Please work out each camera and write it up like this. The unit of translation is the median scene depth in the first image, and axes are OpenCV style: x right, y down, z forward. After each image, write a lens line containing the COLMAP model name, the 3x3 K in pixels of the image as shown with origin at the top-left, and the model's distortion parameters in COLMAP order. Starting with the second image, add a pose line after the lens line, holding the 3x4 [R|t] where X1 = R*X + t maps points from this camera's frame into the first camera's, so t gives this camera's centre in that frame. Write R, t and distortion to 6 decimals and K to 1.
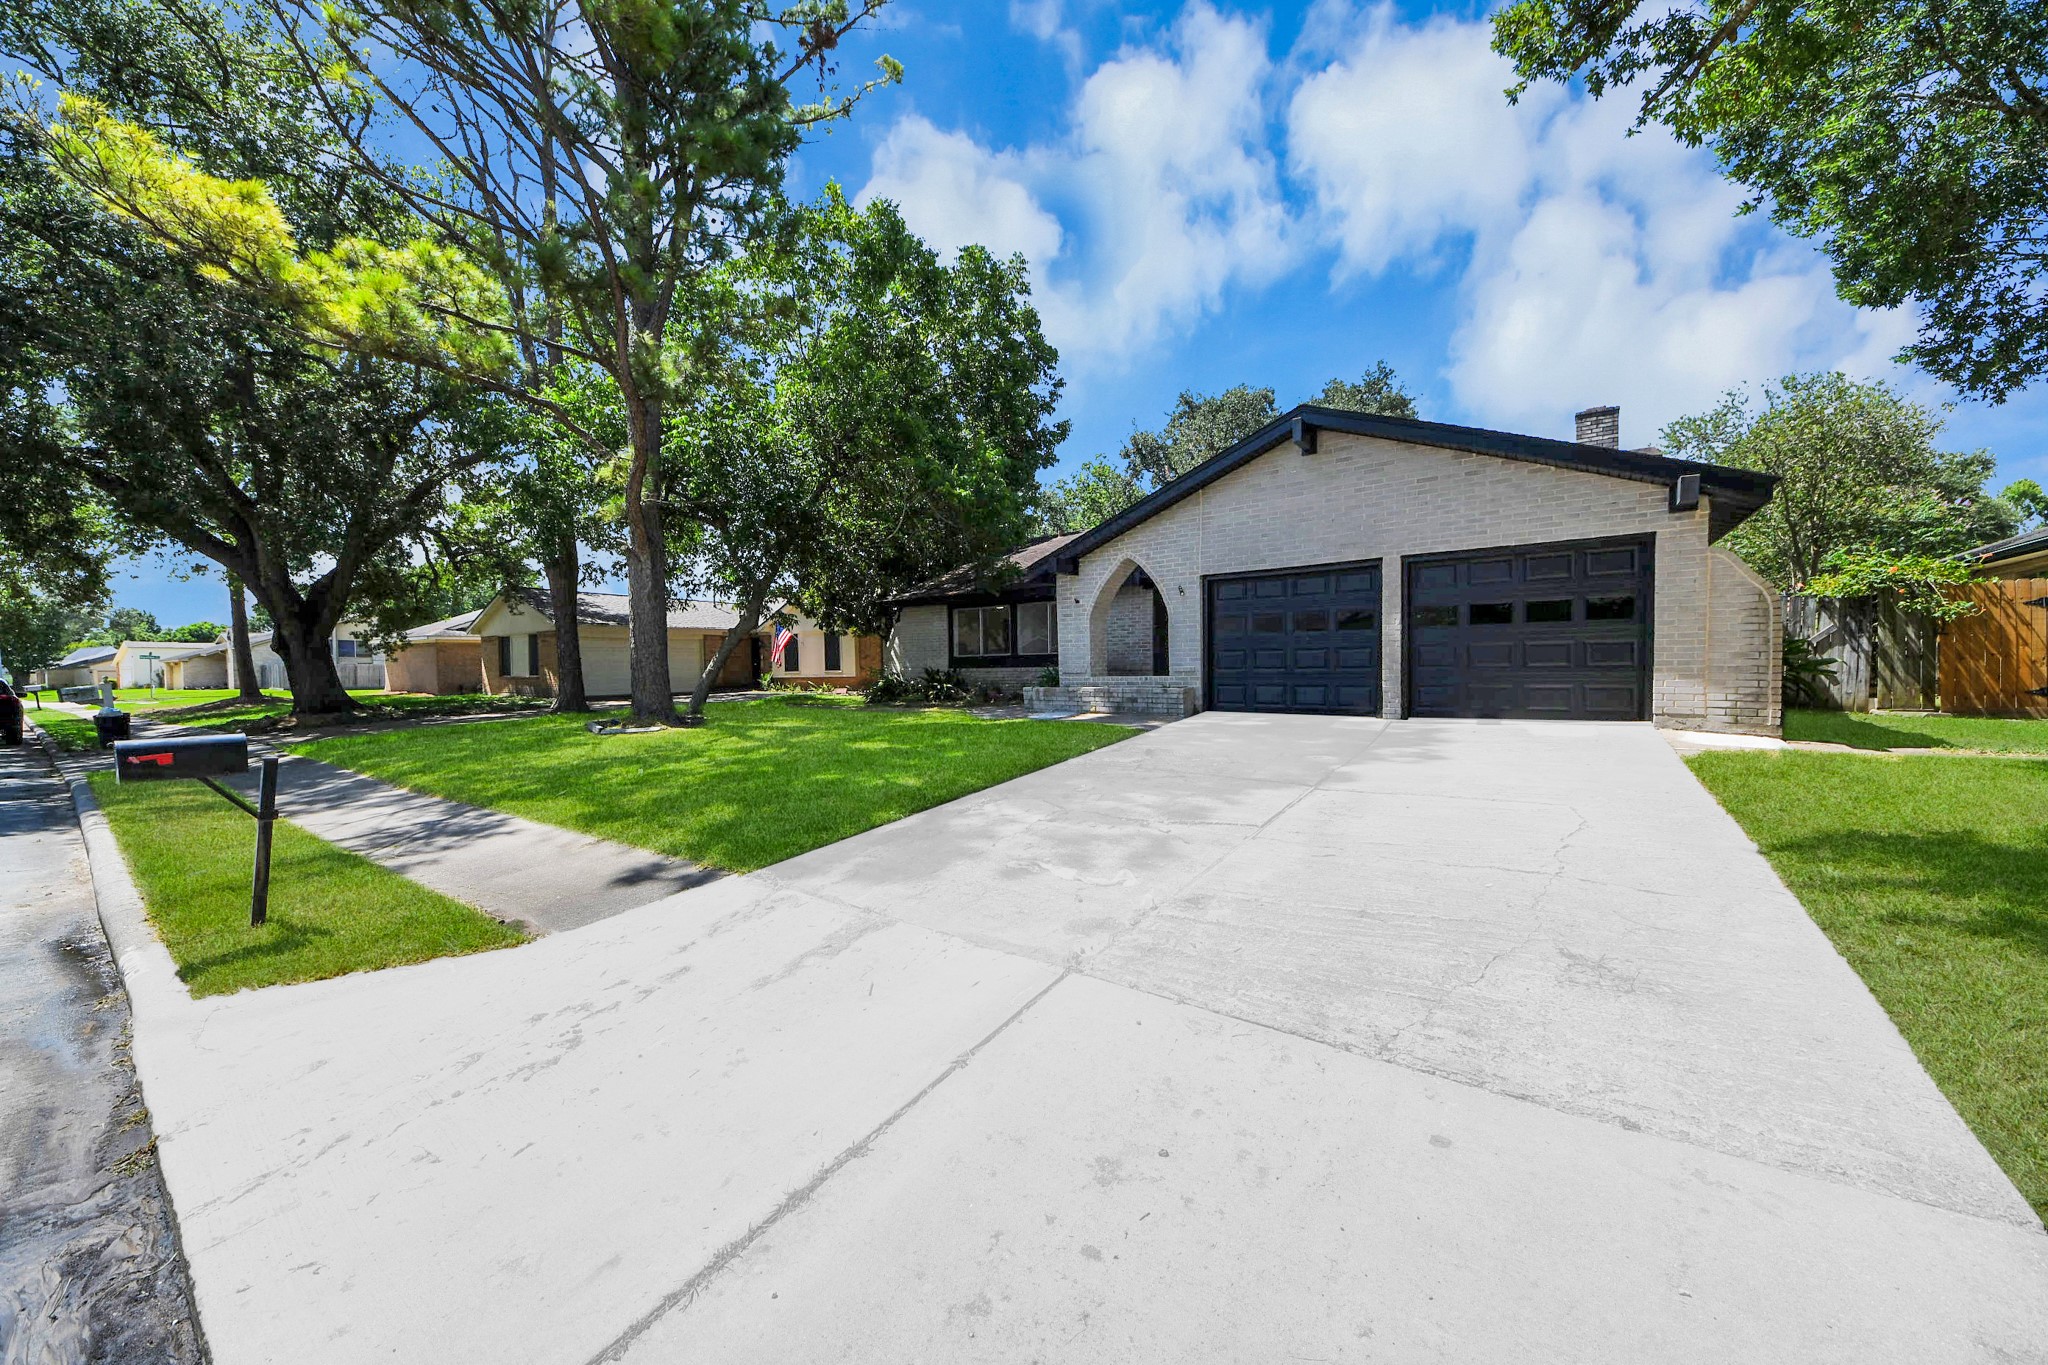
lens RADIAL K [[727.0, 0, 1012.4], [0, 727.0, 687.2], [0, 0, 1]] dist [0.046475, -0.032438]
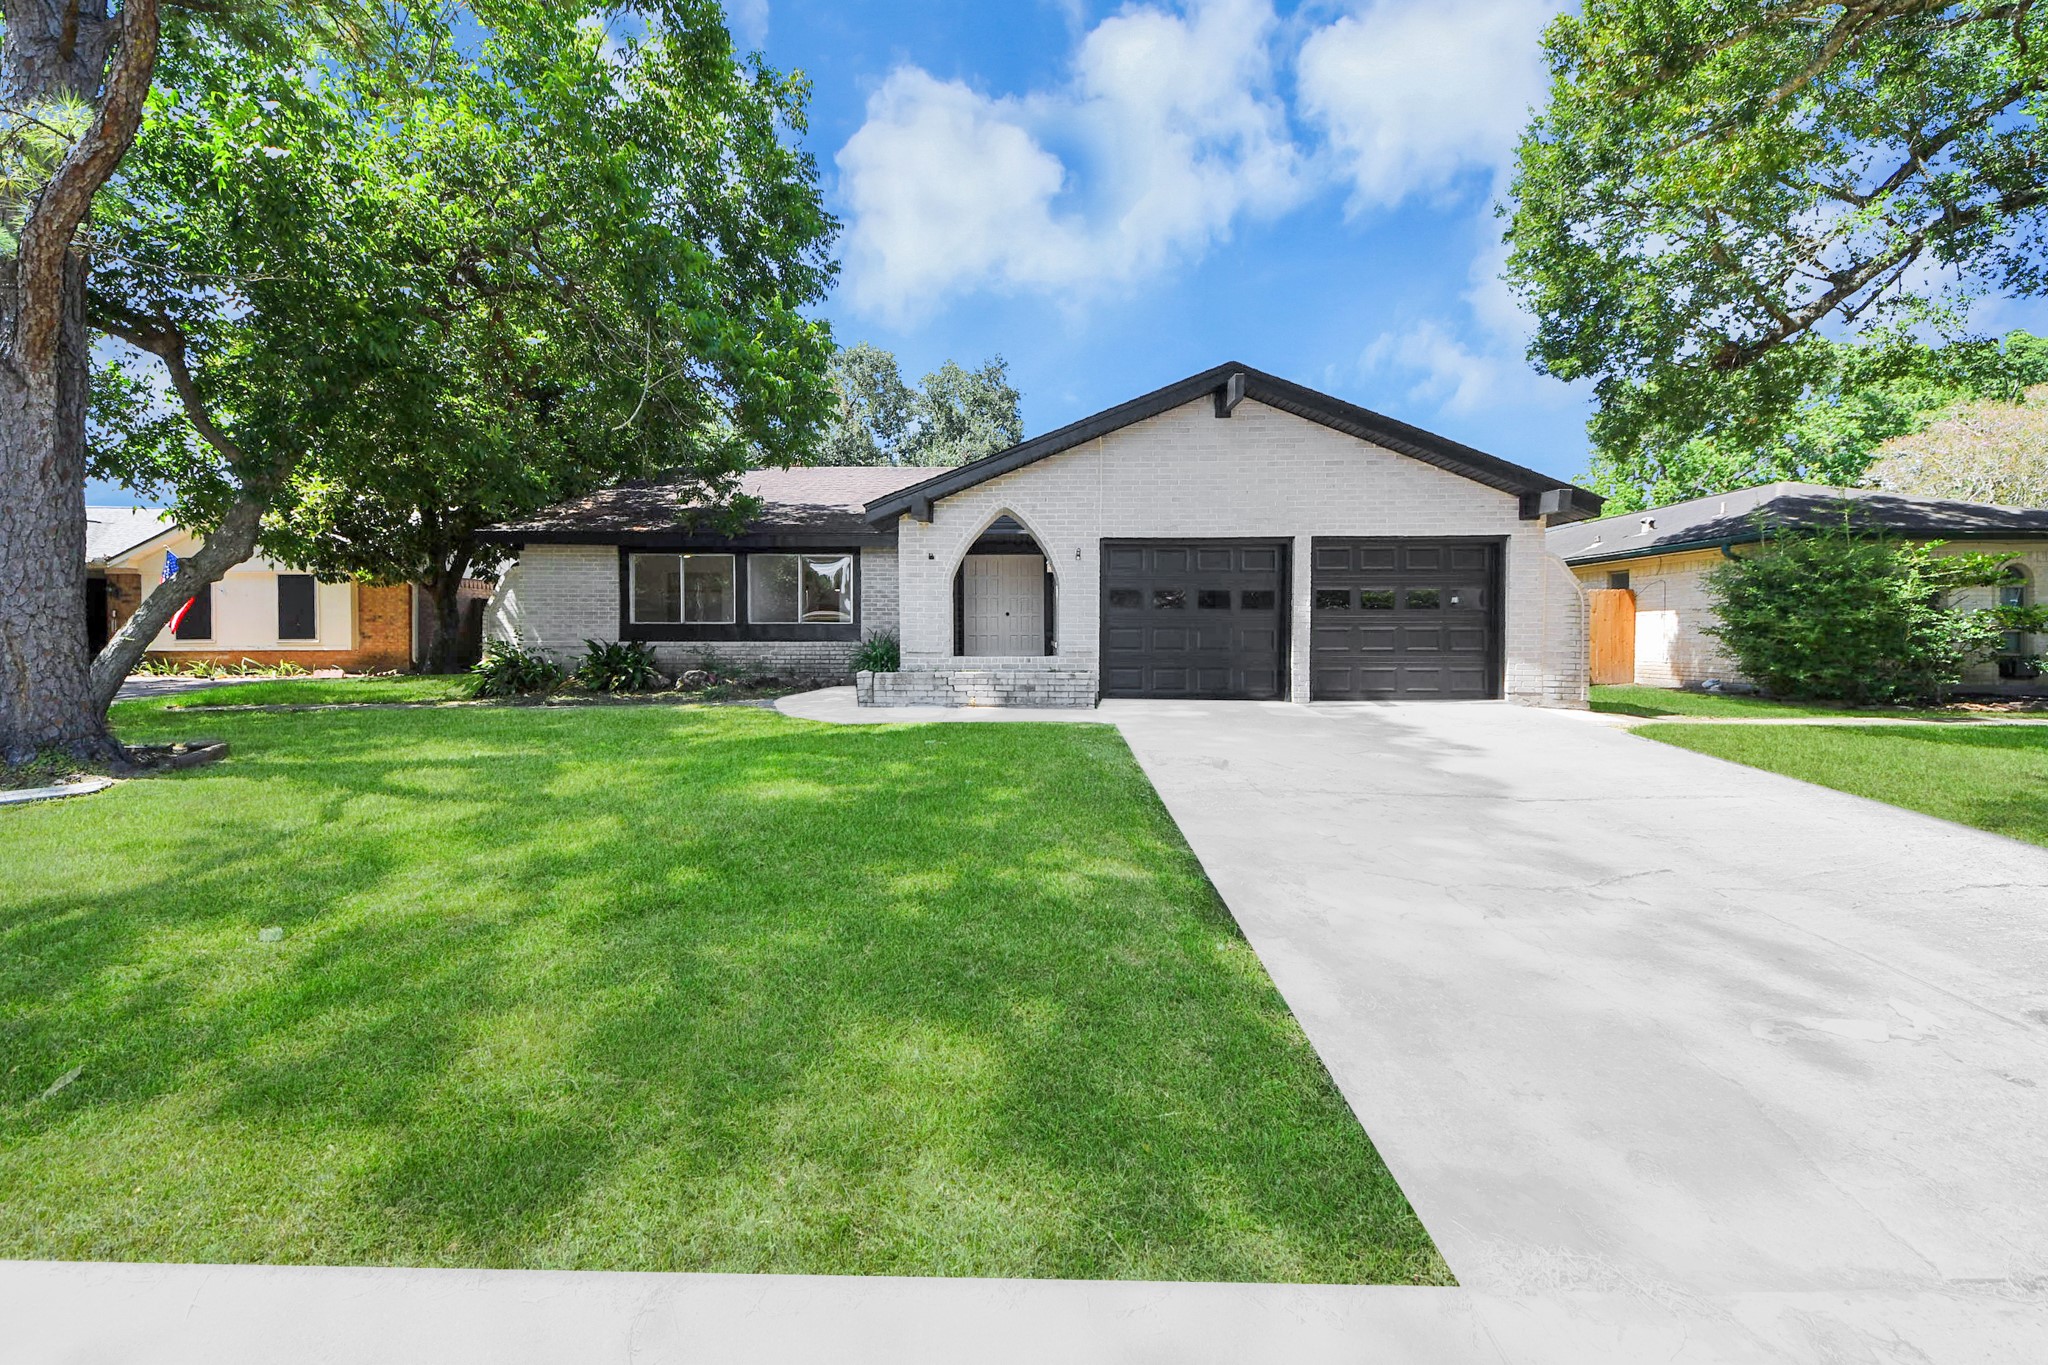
lens RADIAL K [[727.3, 0, 895.6], [0, 727.3, 638.6], [0, 0, 1]] dist [0.018154, -0.008651]
pose [[0.807223, 0.005780, 0.590218, -0.431550], [0.003787, 0.999881, -0.014971, -0.025818], [-0.590234, 0.014320, 0.807105, 0.472251]]
